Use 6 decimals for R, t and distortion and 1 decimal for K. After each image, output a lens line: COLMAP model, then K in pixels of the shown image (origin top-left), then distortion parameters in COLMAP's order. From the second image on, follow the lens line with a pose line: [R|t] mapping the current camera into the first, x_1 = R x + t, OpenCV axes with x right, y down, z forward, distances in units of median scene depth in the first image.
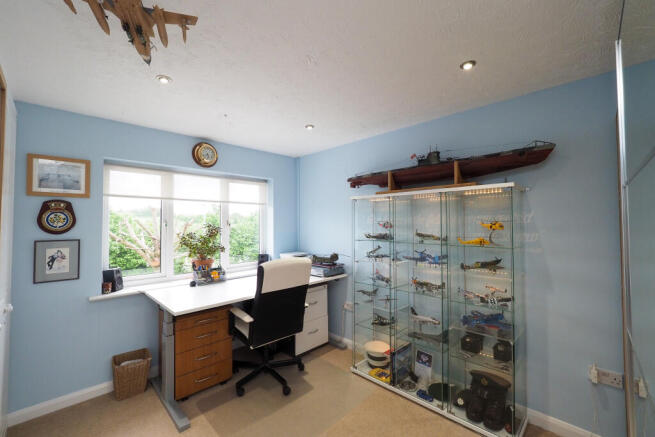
lens RADIAL K [[273.9, 0, 316.6], [0, 273.9, 214.8], [0, 0, 1]] dist [-0.015148, 0.000198]
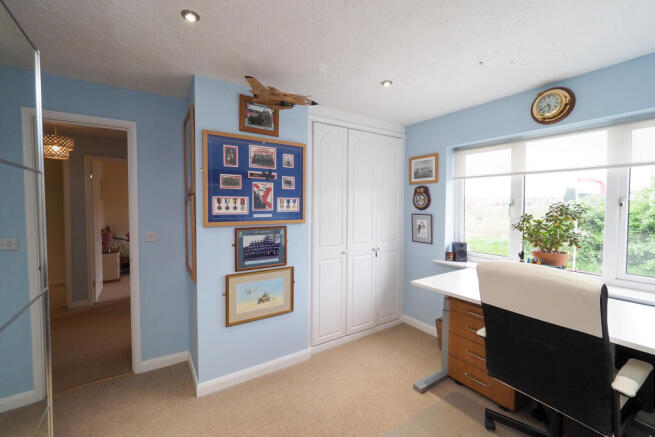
lens RADIAL K [[273.9, 0, 316.6], [0, 273.9, 214.8], [0, 0, 1]] dist [-0.015148, 0.000198]
pose [[-0.216400, 0.047393, -0.975154, 0.558831], [0.033720, 0.998588, 0.041049, 0.017798], [0.975722, -0.024000, -0.217693, 0.741181]]
